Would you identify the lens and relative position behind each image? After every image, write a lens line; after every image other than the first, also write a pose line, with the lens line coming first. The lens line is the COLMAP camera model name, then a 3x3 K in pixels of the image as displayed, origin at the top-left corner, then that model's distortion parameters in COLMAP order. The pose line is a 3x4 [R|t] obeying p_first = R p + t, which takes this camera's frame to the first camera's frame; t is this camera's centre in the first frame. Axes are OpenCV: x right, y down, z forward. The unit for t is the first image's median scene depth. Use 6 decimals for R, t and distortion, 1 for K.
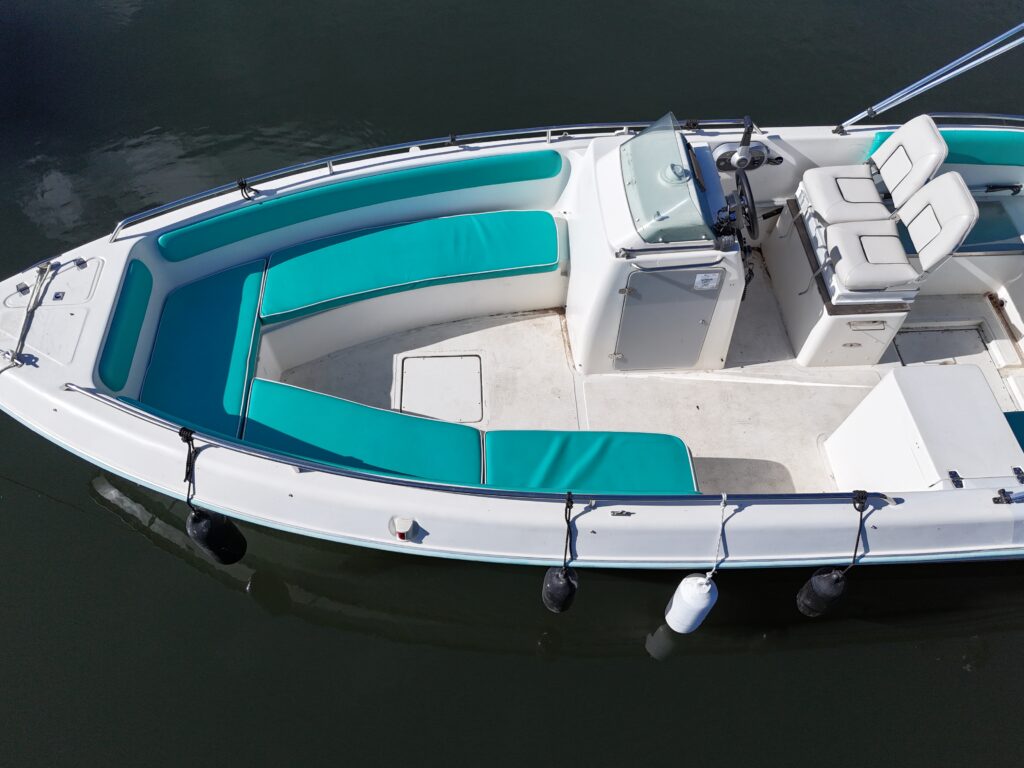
lens RADIAL K [[713.2, 0, 526.8], [0, 713.2, 379.7], [0, 0, 1]] dist [0.043070, -0.047351]
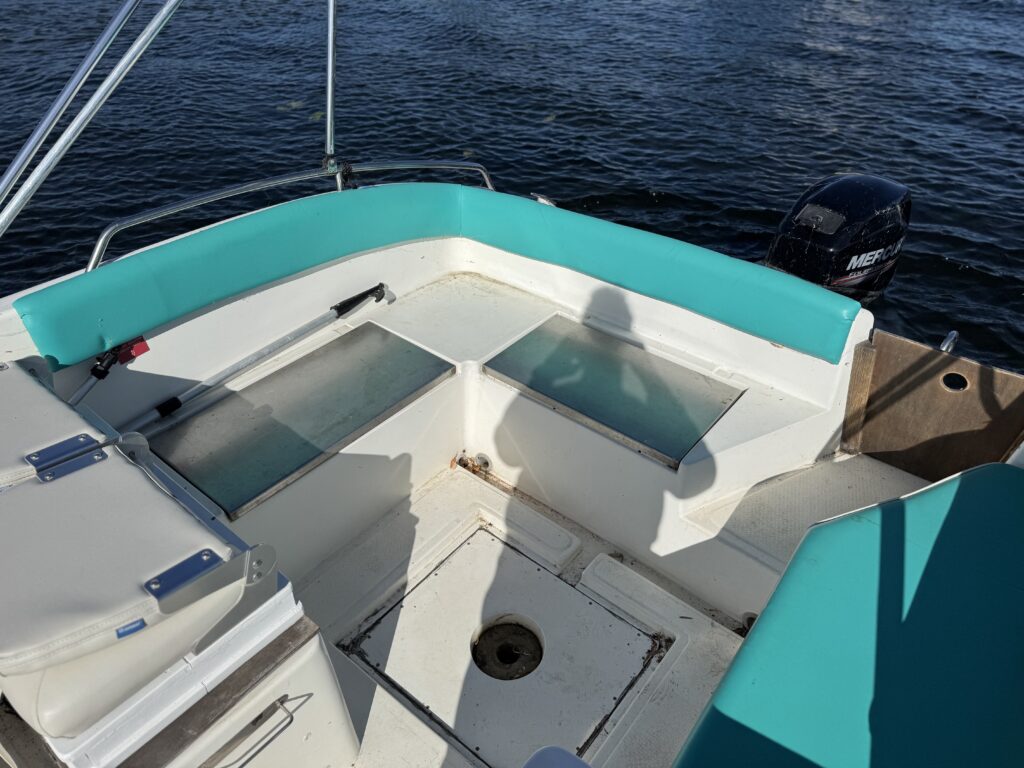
lens RADIAL K [[713.2, 0, 514.7], [0, 713.2, 389.1], [0, 0, 1]] dist [0.043070, -0.047351]
pose [[0.665396, -0.450690, 0.595086, 0.418583], [0.616764, 0.781007, -0.098138, -0.091273], [-0.420536, 0.432327, 0.797648, 0.589835]]
